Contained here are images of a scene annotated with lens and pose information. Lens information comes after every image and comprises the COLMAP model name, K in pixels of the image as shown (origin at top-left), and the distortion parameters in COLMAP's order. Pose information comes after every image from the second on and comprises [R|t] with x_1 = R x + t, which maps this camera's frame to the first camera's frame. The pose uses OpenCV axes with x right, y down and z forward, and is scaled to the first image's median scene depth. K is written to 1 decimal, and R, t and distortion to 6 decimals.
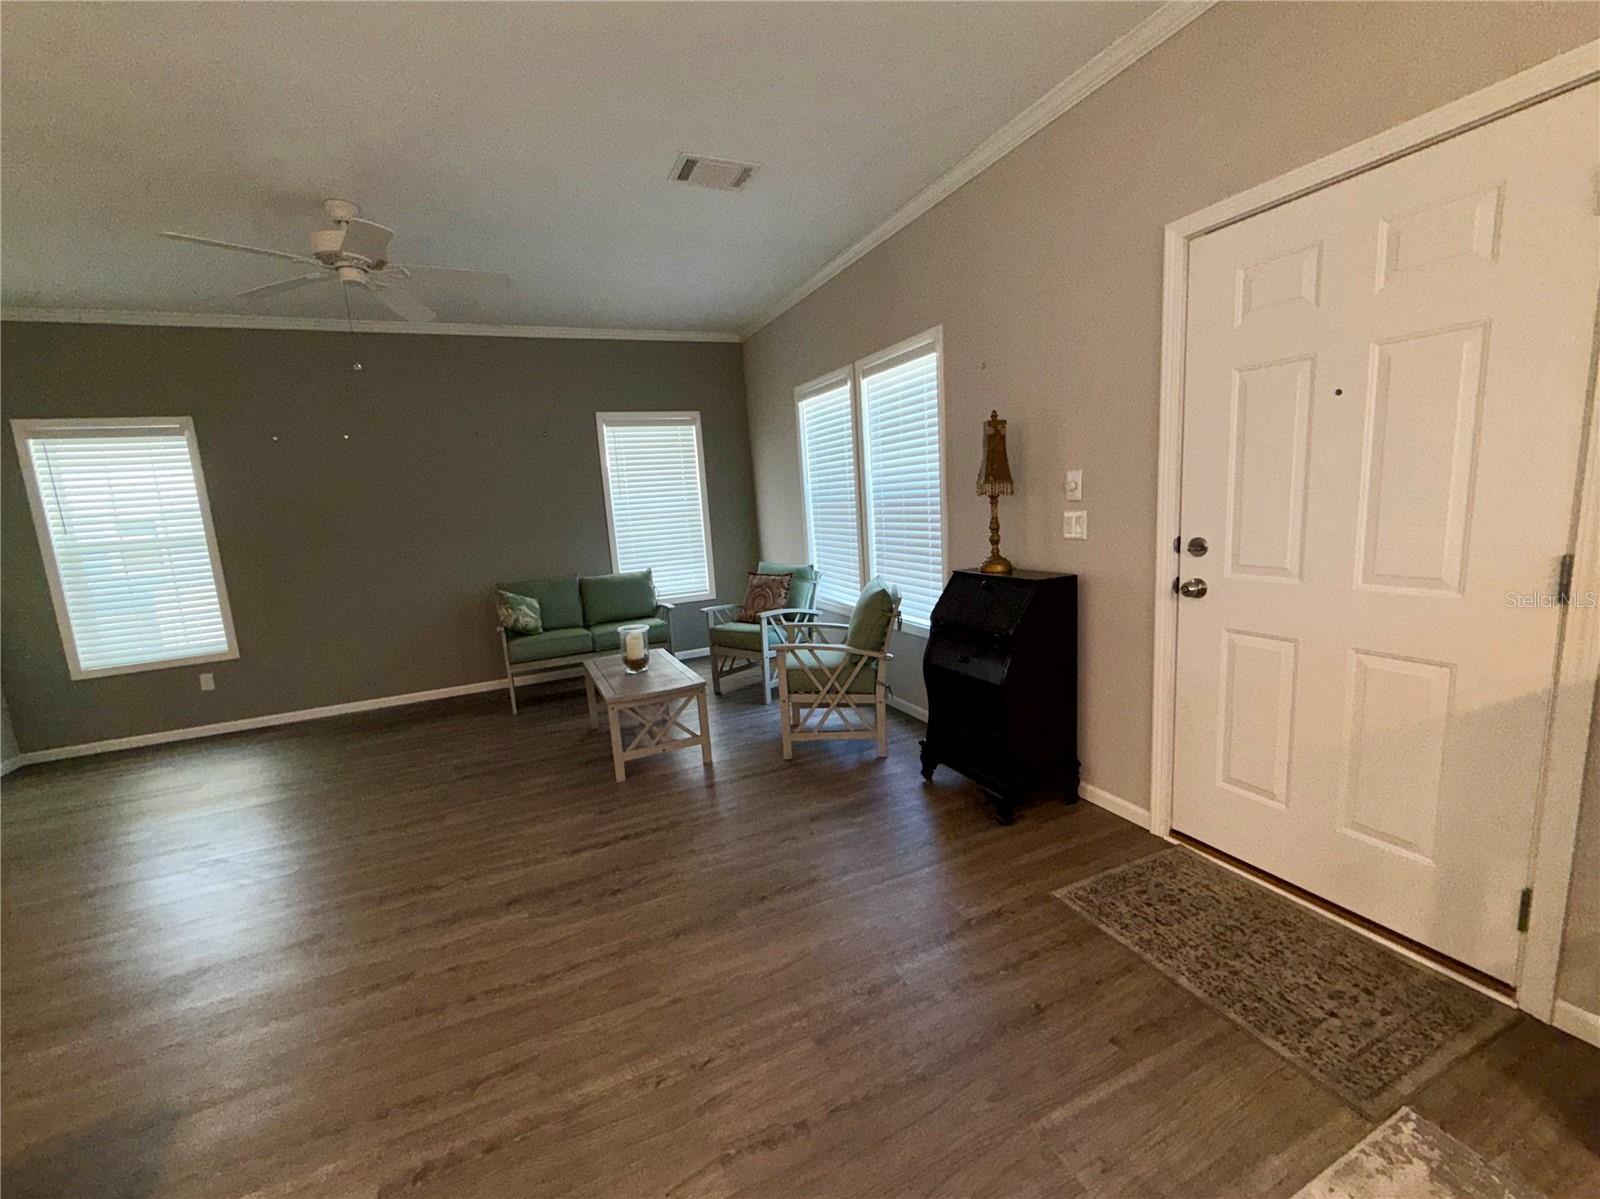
lens RADIAL K [[660.4, 0, 795.9], [0, 660.4, 602.8], [0, 0, 1]] dist [-0.001663, -0.000296]
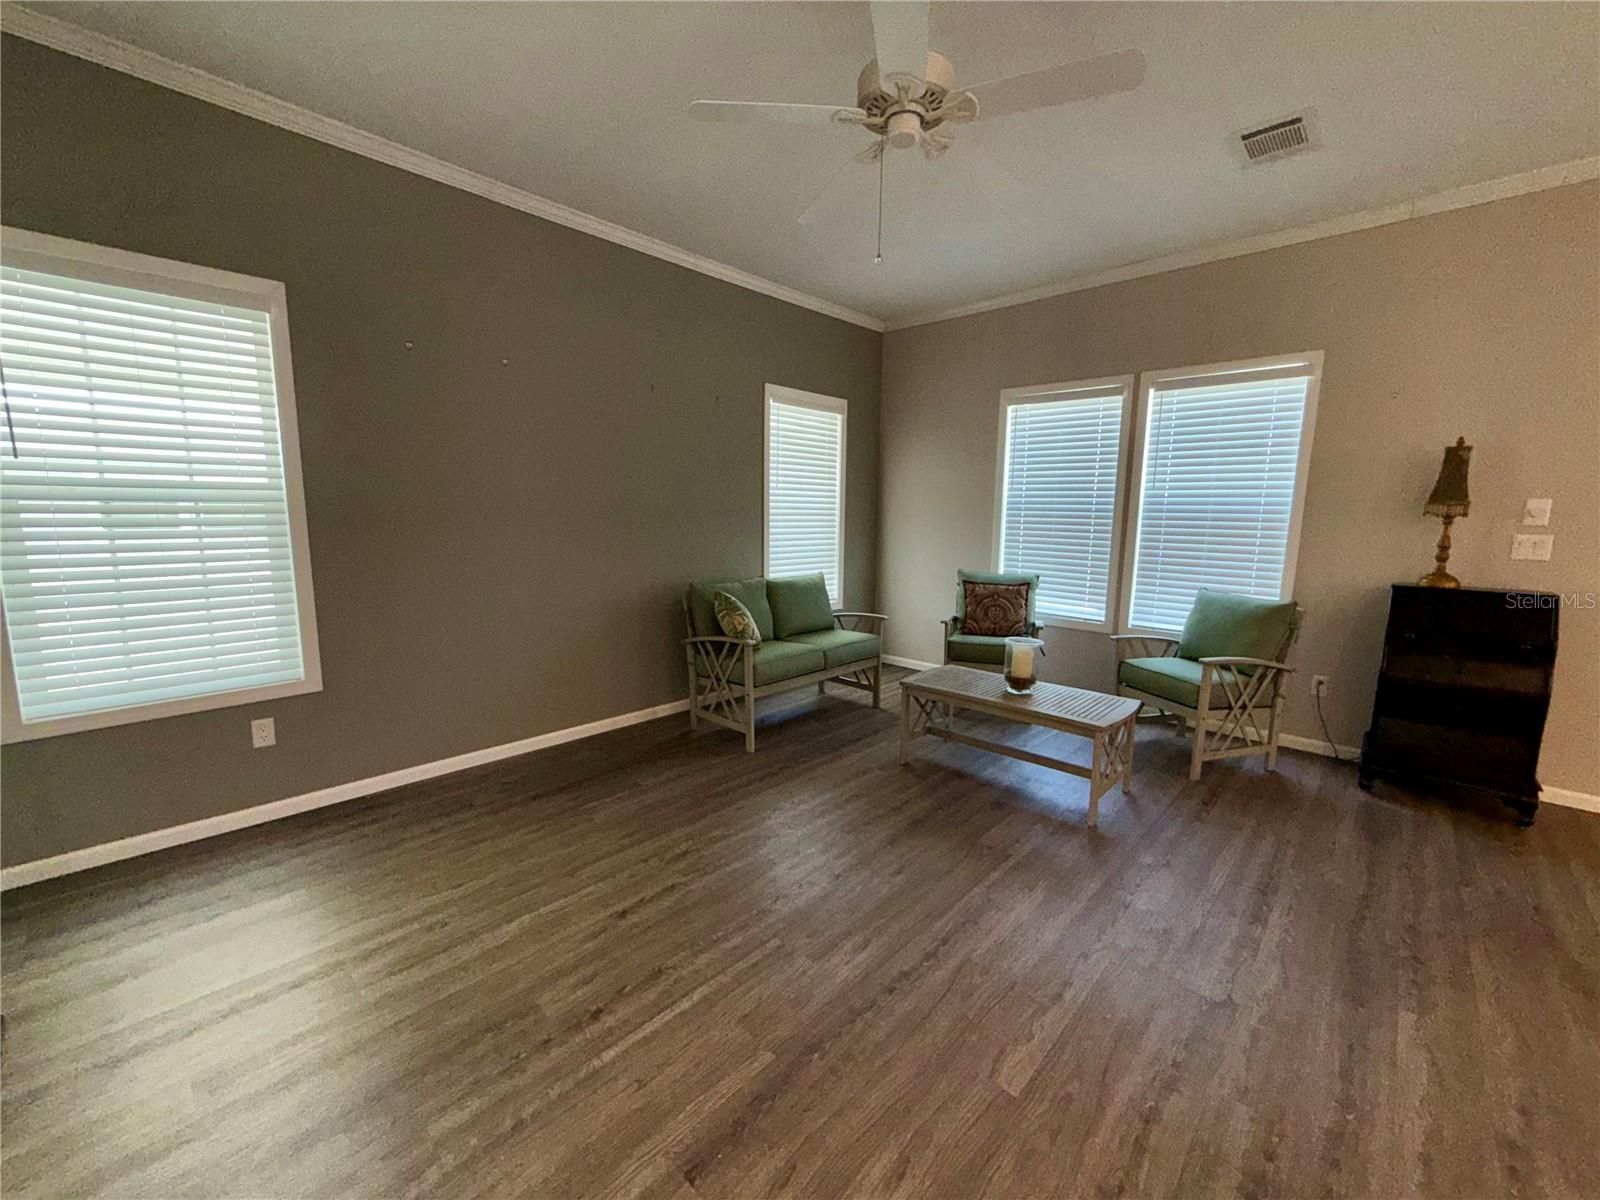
lens RADIAL K [[638.3, 0, 795.4], [0, 638.3, 600.7], [0, 0, 1]] dist [-0.000938, 0.000231]
pose [[0.922556, 0.023647, 0.385138, -0.706654], [-0.013746, 0.999501, -0.028443, 0.012299], [-0.385618, 0.020946, 0.922421, 0.300965]]
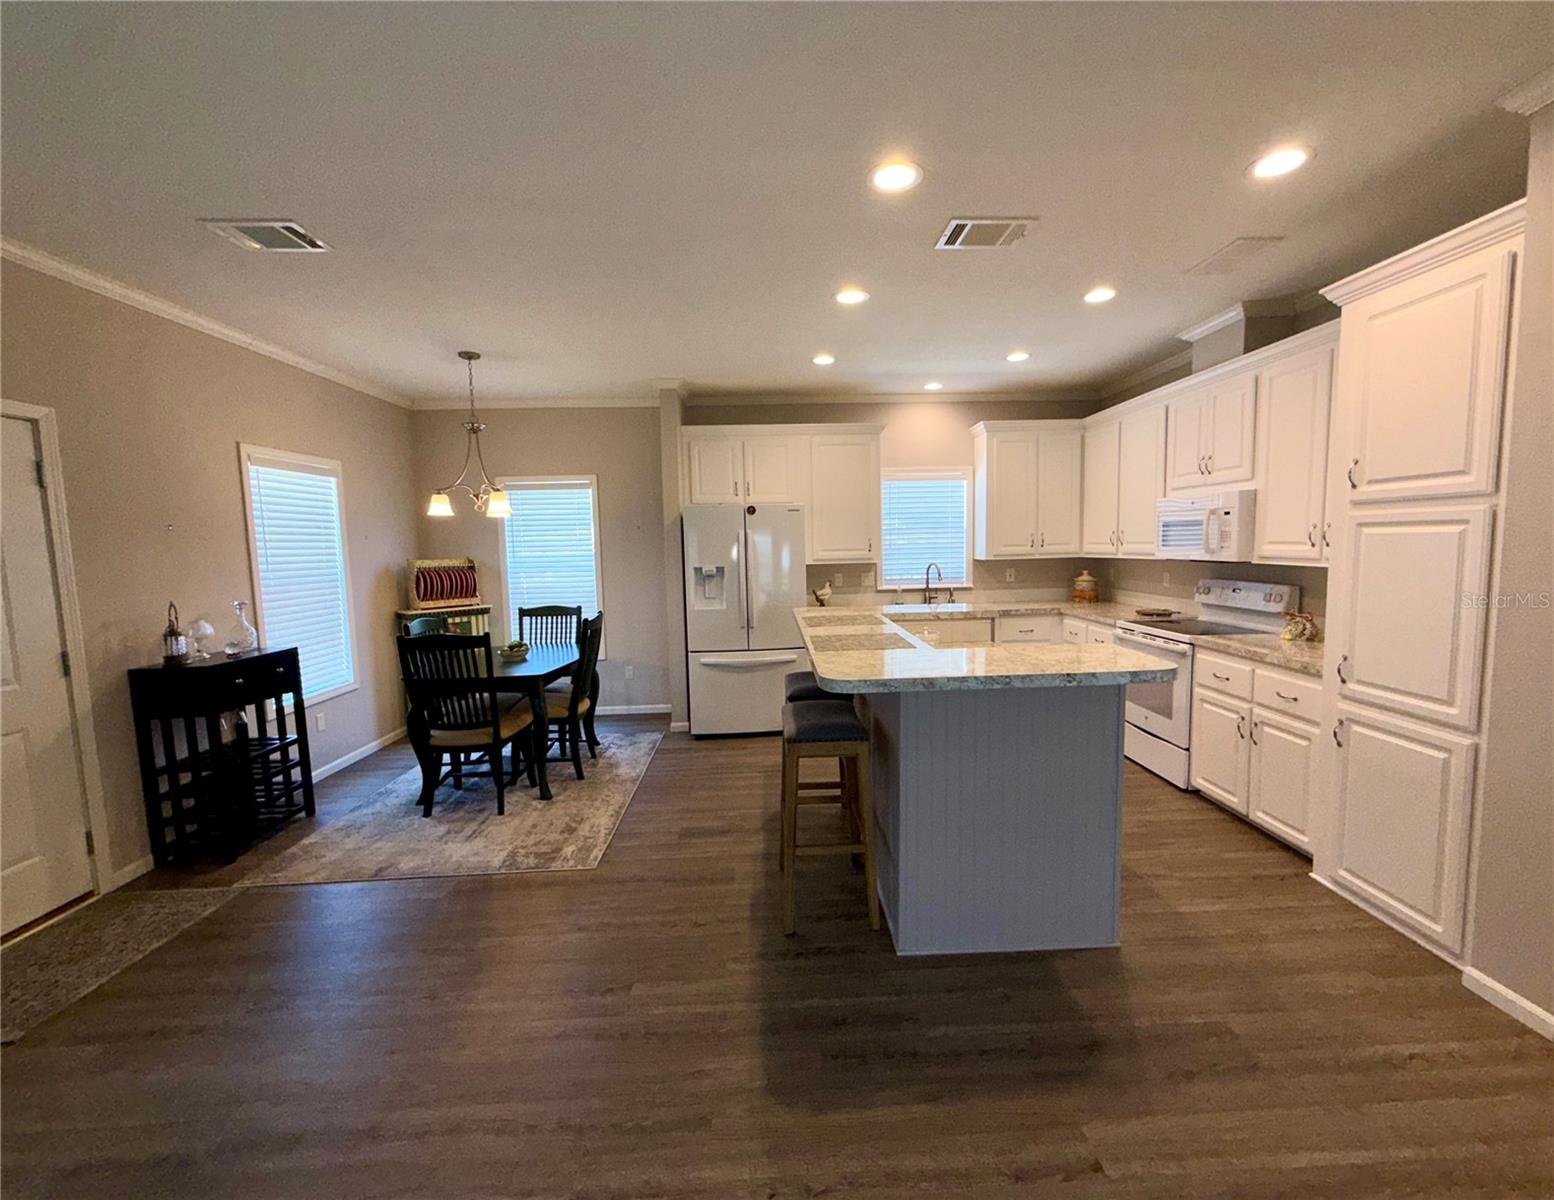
lens RADIAL K [[639.5, 0, 795.0], [0, 639.5, 600.9], [0, 0, 1]] dist [-0.000256, -0.000175]
pose [[-0.927120, 0.052202, 0.371111, -0.517804], [0.140345, 0.966554, 0.214655, -0.107489], [-0.347493, 0.251095, -0.903438, 0.642102]]
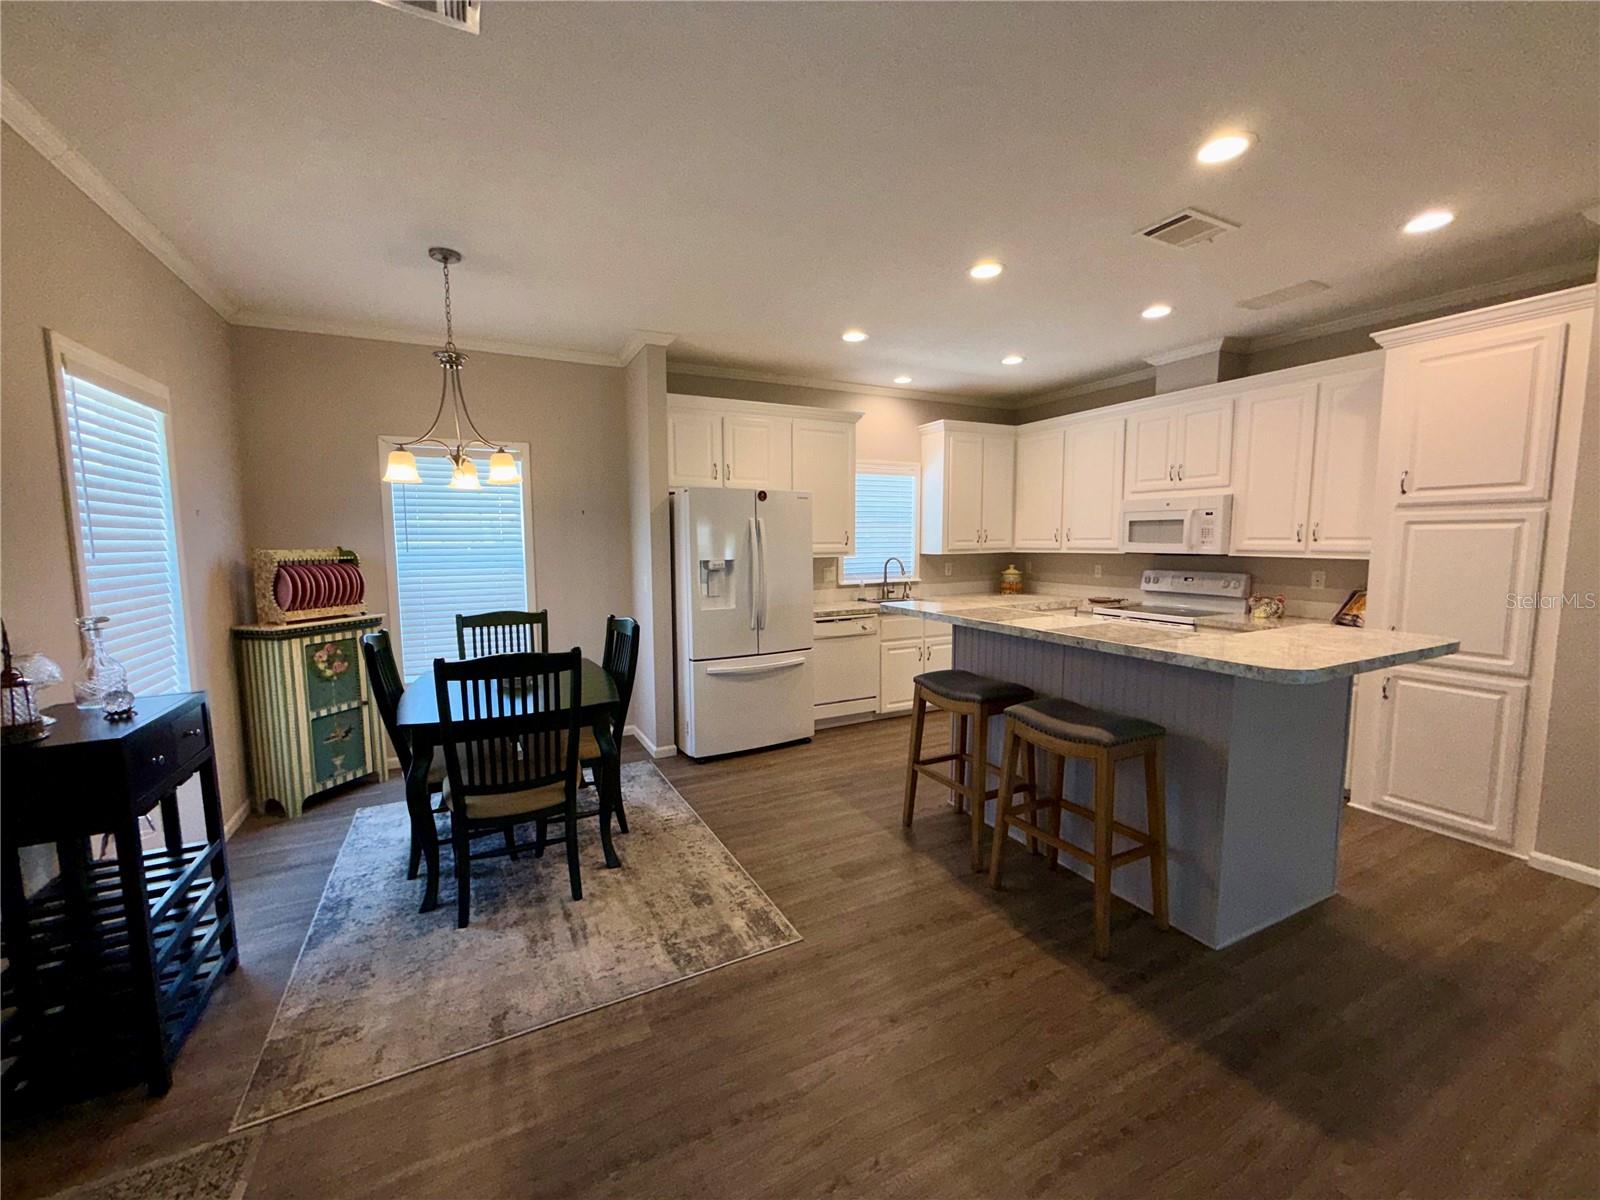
lens RADIAL K [[638.3, 0, 795.4], [0, 638.3, 600.7], [0, 0, 1]] dist [-0.000938, 0.000231]
pose [[-0.996128, 0.077215, -0.042027, -0.039974], [0.063819, 0.963934, 0.258378, -0.126190], [0.060462, 0.254696, -0.965129, 0.612983]]
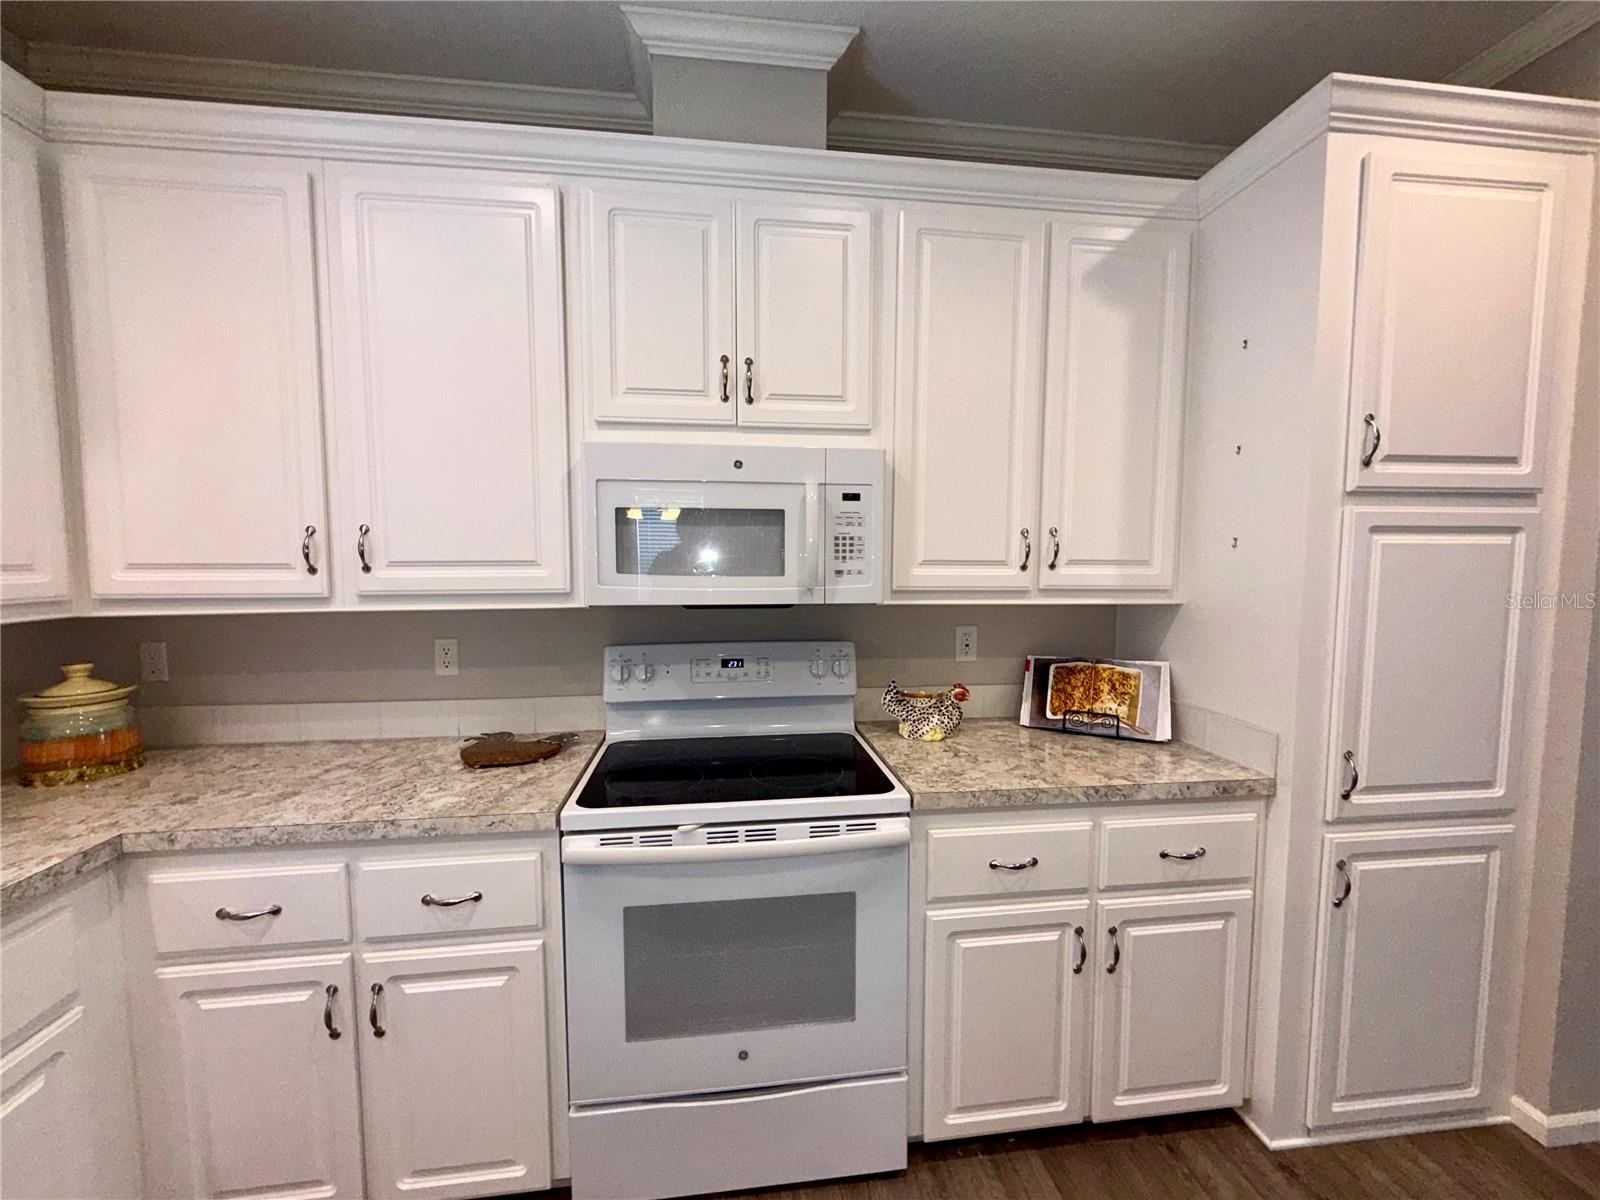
lens RADIAL K [[638.3, 0, 795.4], [0, 638.3, 600.7], [0, 0, 1]] dist [-0.000938, 0.000231]
pose [[-0.289662, 0.131471, -0.948057, -0.363559], [-0.133180, 0.975349, 0.175946, 0.040131], [0.947818, 0.177227, -0.265012, -0.269798]]
